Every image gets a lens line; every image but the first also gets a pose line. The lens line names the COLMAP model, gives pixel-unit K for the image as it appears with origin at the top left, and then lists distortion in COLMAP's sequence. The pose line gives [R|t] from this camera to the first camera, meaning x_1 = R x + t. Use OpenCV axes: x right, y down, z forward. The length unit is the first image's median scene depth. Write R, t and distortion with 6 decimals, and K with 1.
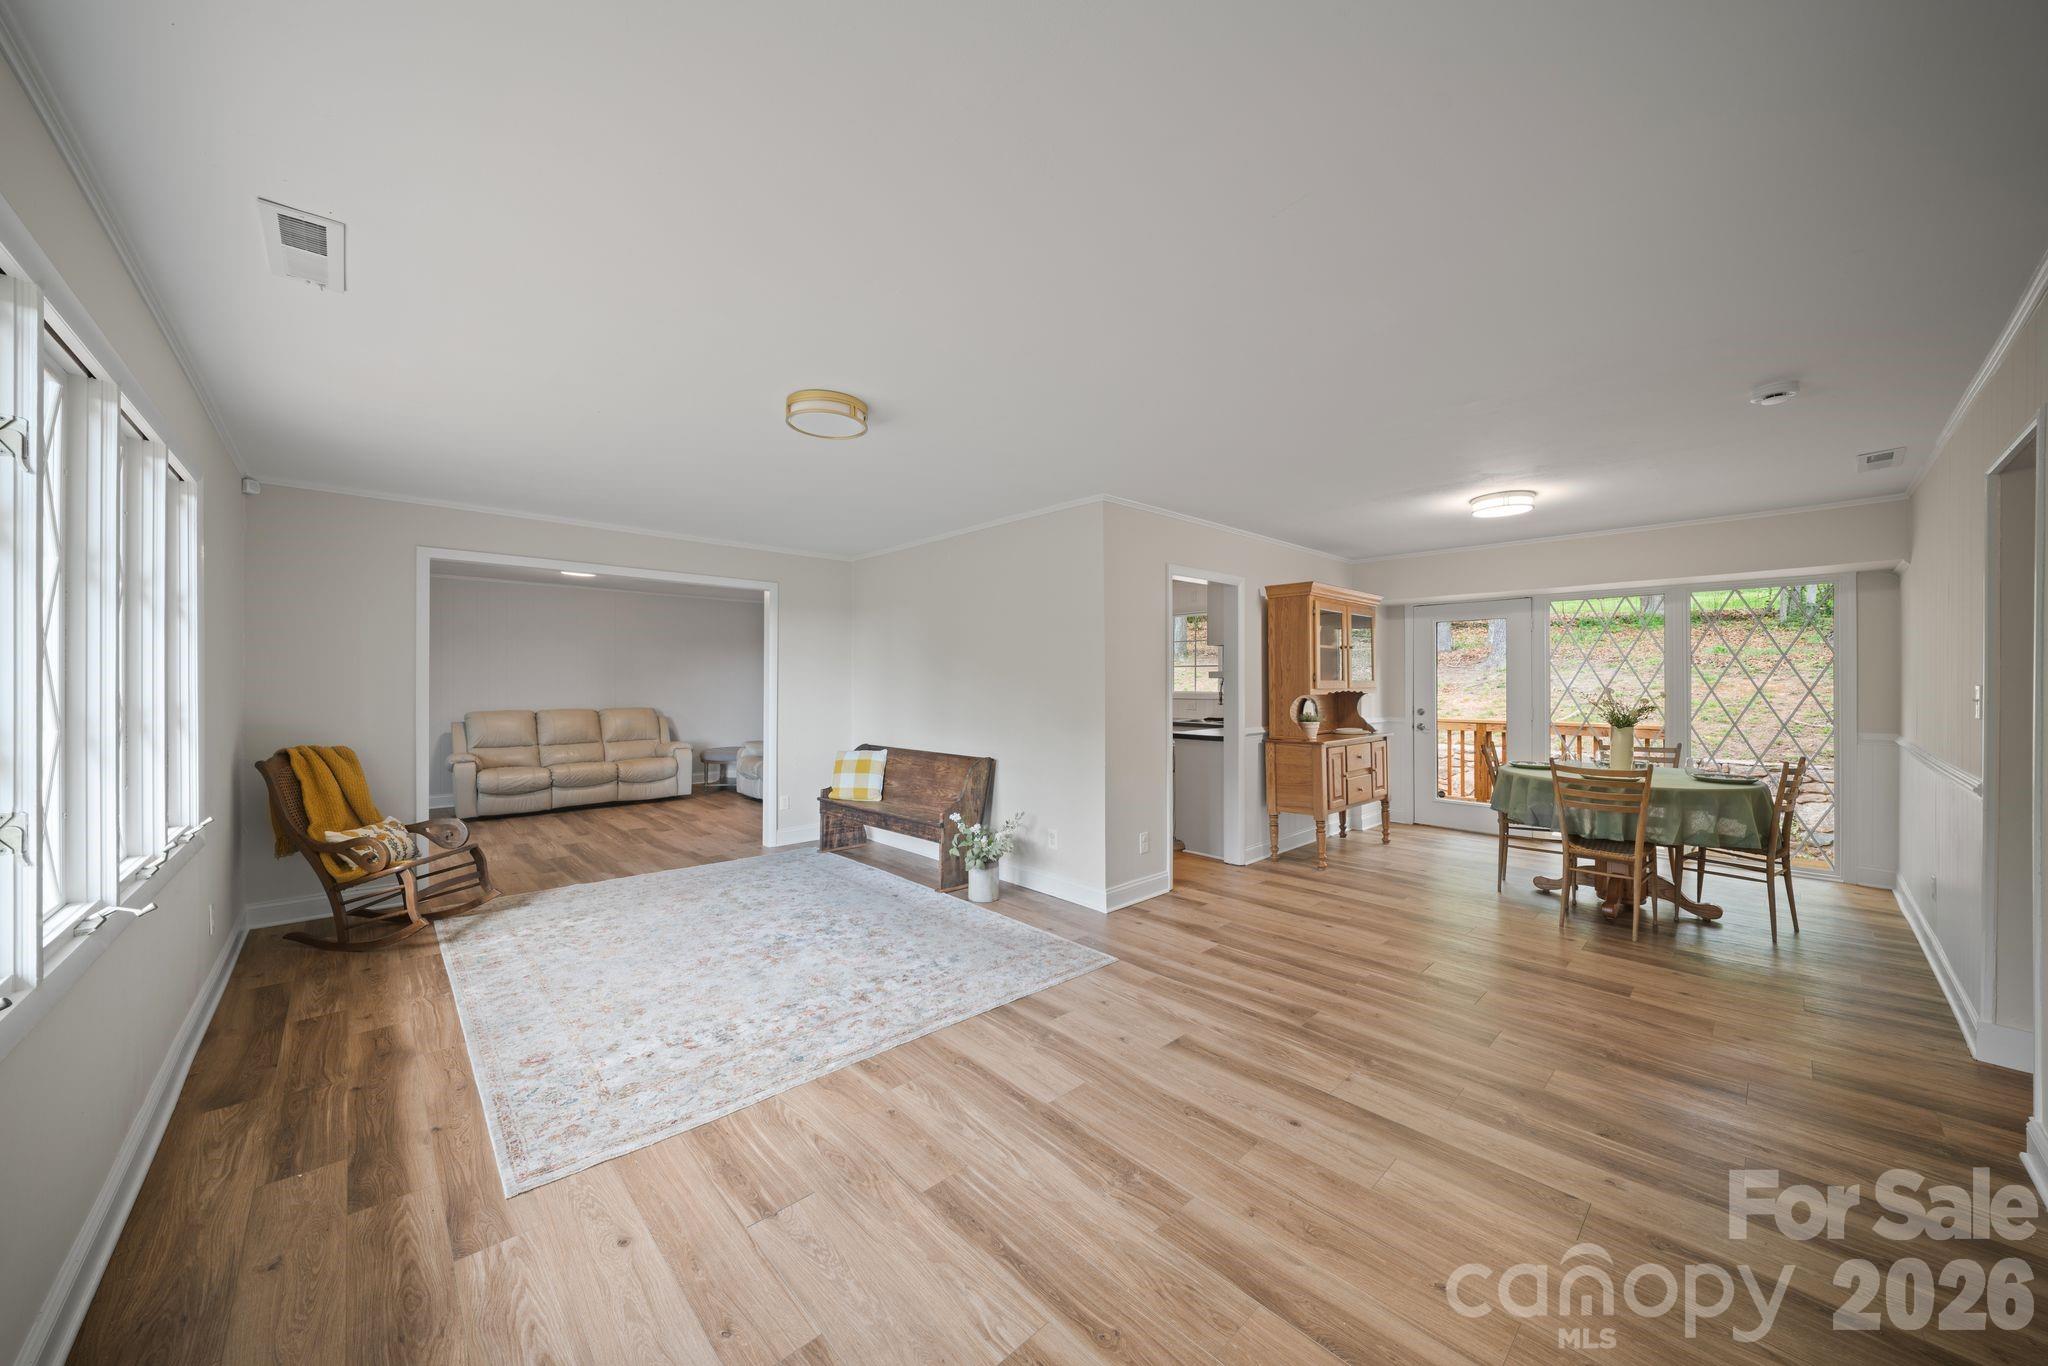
lens RADIAL K [[721.4, 0, 1024.7], [0, 721.4, 681.3], [0, 0, 1]] dist [-0.001816, -0.001630]
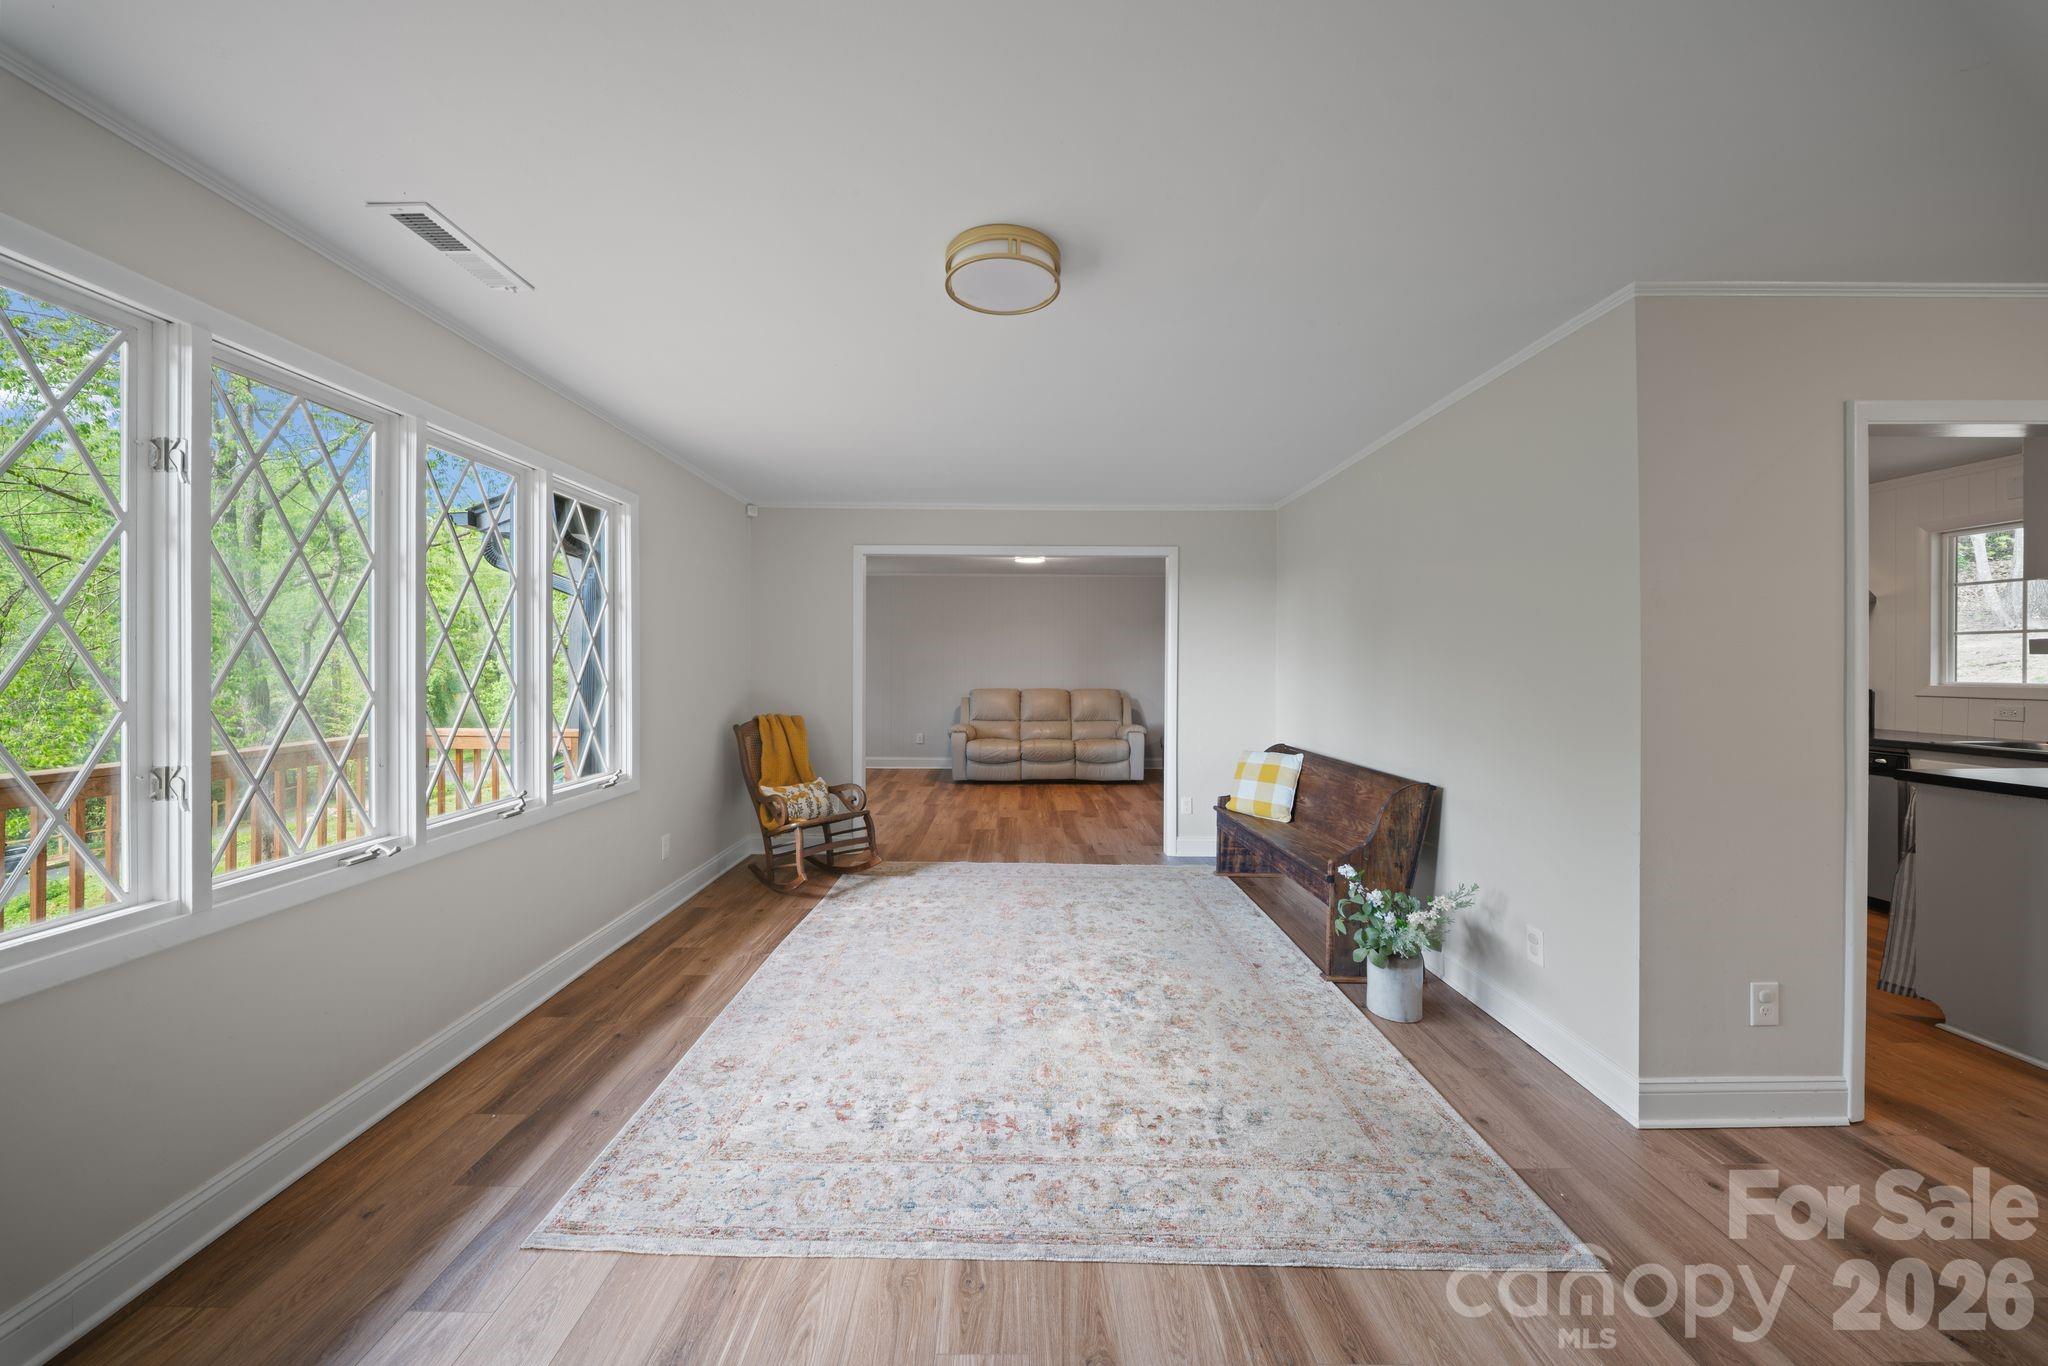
lens RADIAL K [[721.4, 0, 1018.2], [0, 721.4, 666.9], [0, 0, 1]] dist [-0.001816, -0.001630]
pose [[0.725727, 0.004742, -0.687967, 0.143944], [-0.001654, 0.999985, 0.005148, 0.001869], [0.687981, -0.002598, 0.725724, 0.350370]]
